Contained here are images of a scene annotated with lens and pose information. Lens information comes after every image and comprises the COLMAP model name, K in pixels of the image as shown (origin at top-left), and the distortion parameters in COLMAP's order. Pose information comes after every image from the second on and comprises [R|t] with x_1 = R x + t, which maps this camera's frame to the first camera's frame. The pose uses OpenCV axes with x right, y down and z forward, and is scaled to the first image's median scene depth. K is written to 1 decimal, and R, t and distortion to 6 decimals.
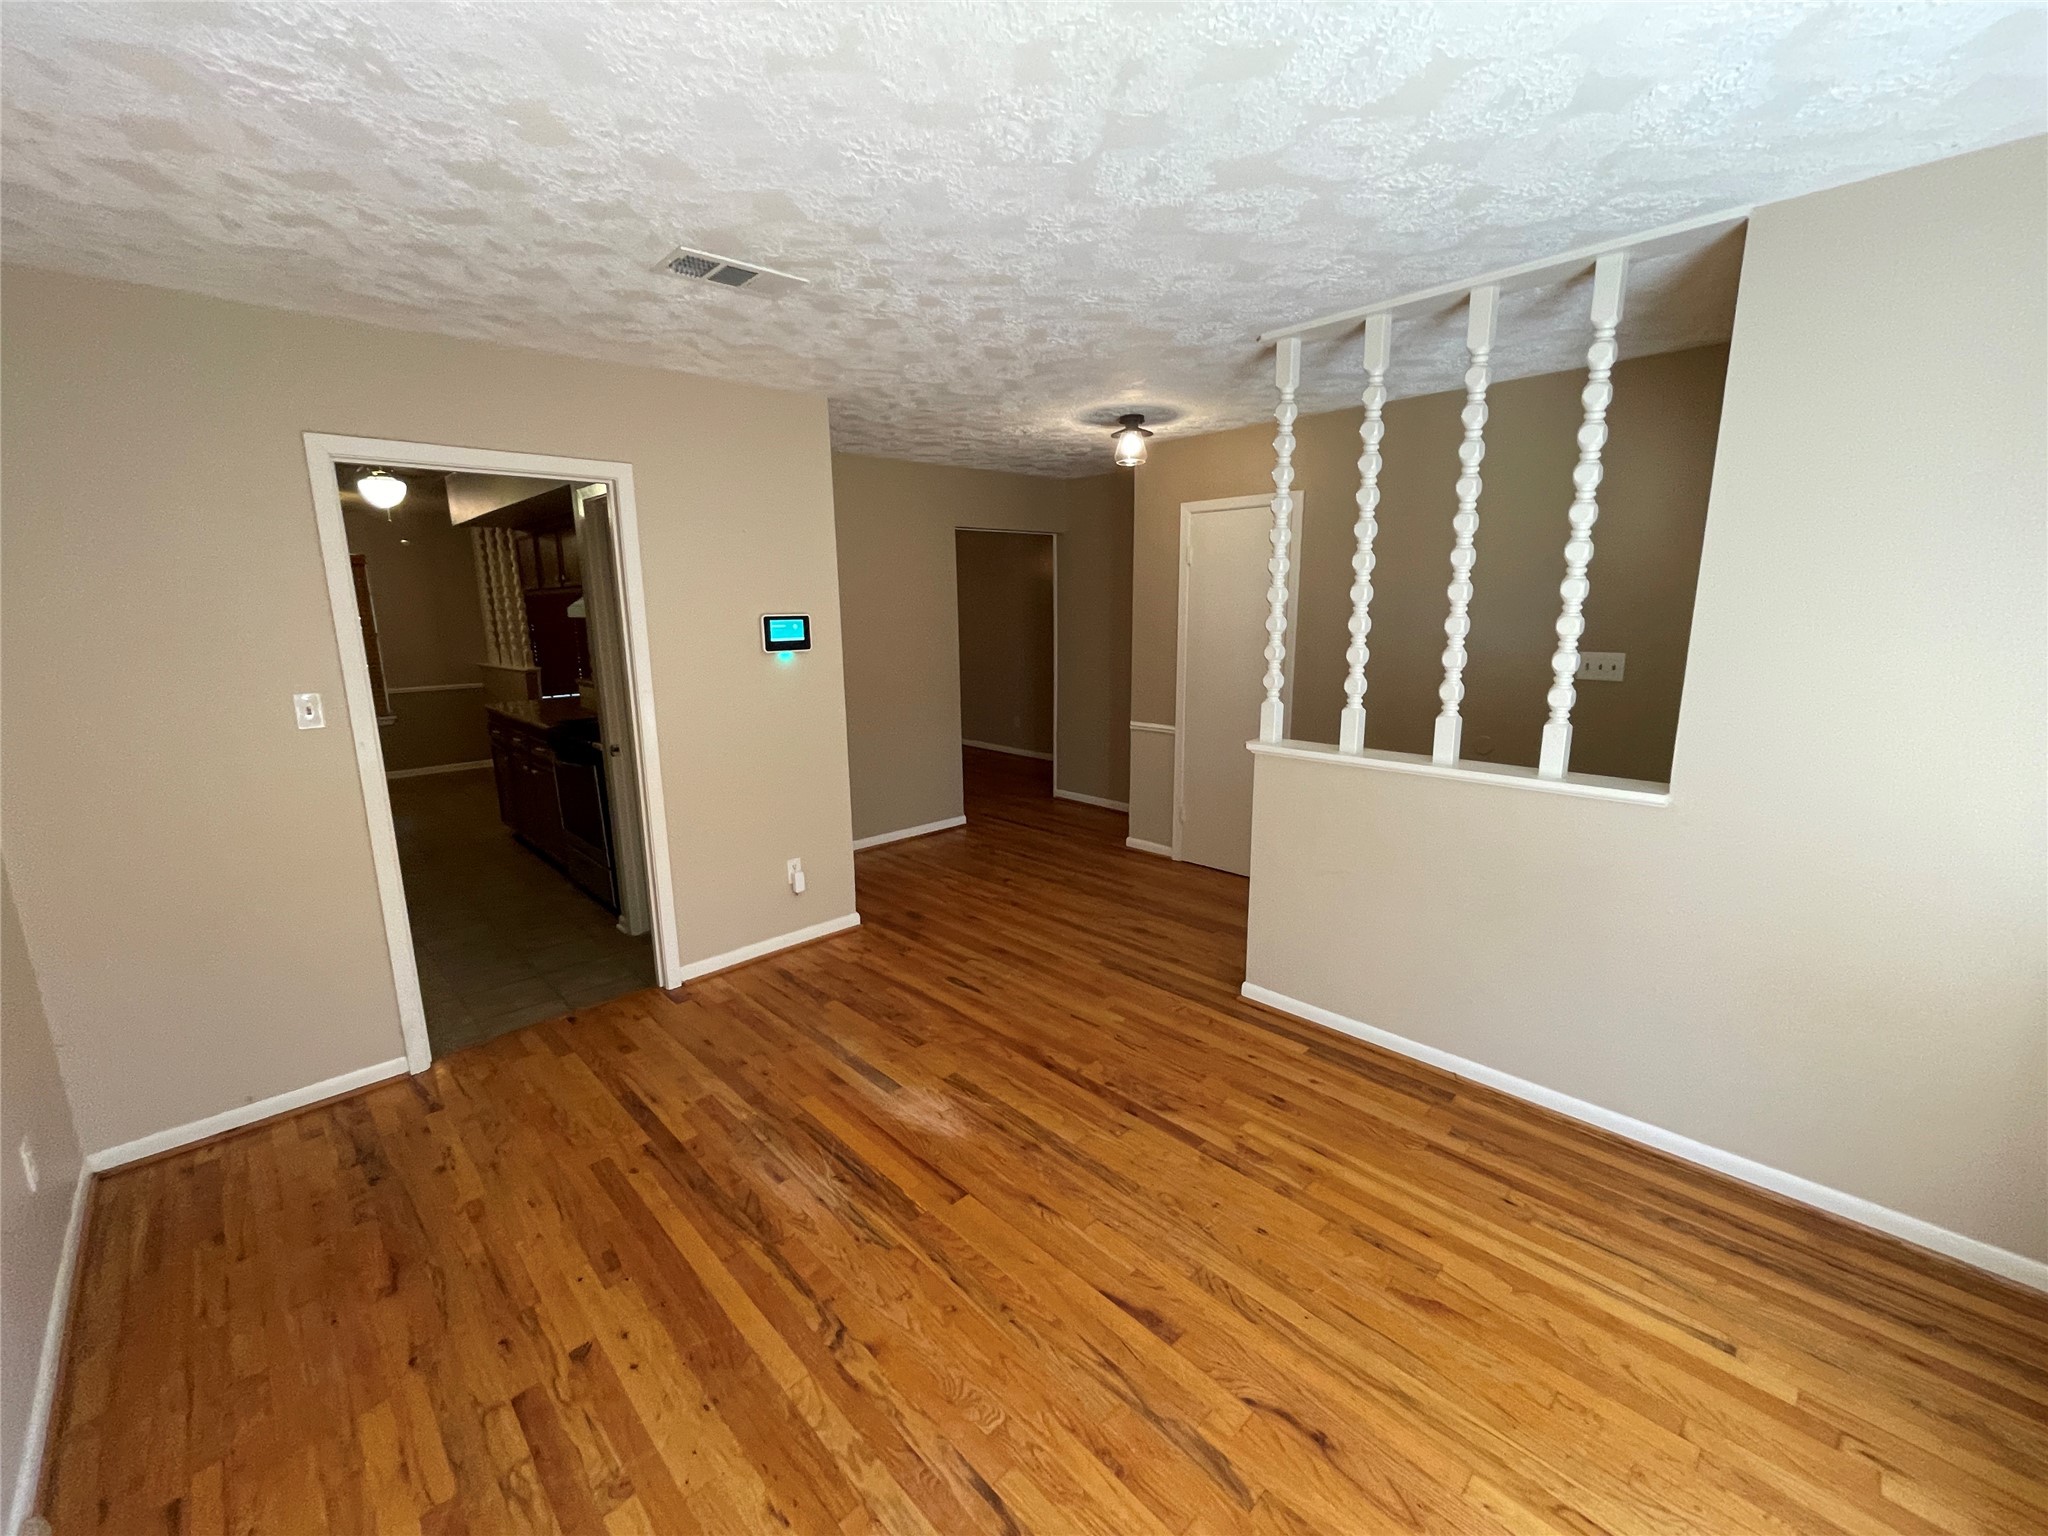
lens RADIAL K [[839.8, 0, 1018.6], [0, 839.8, 770.8], [0, 0, 1]] dist [0.002223, 0.000242]
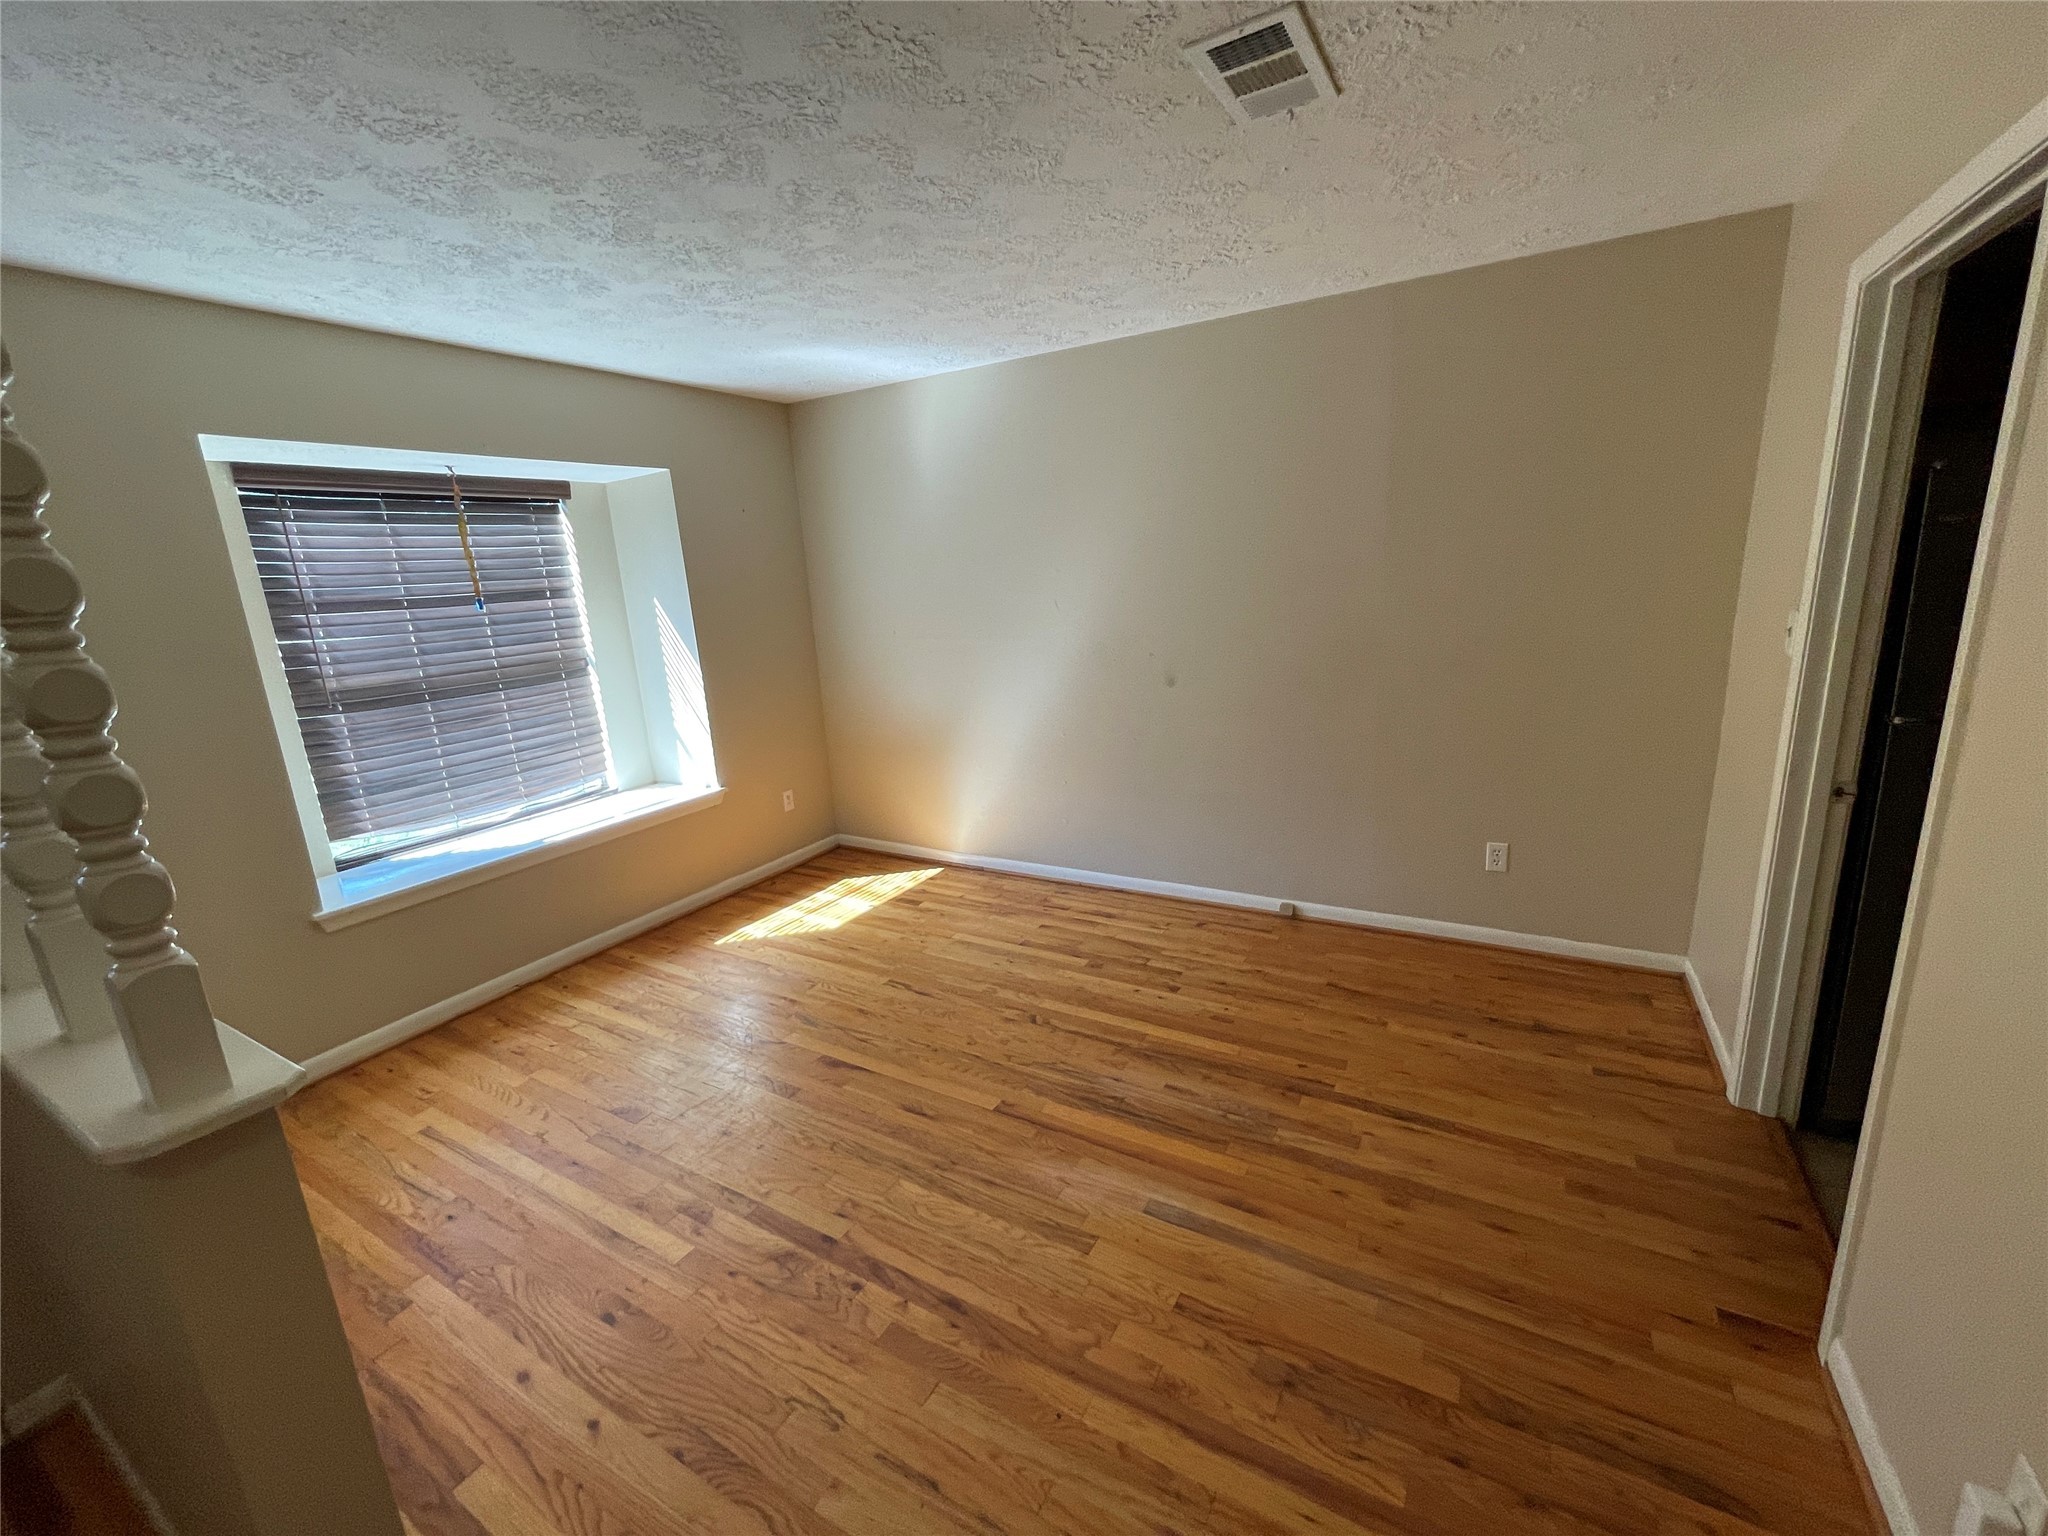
lens RADIAL K [[839.8, 0, 1026.0], [0, 839.8, 769.5], [0, 0, 1]] dist [0.002223, 0.000242]
pose [[-0.959034, 0.132304, -0.250497, 0.100577], [0.016131, 0.908311, 0.417984, -0.312438], [0.282830, 0.396820, -0.873236, 1.604736]]
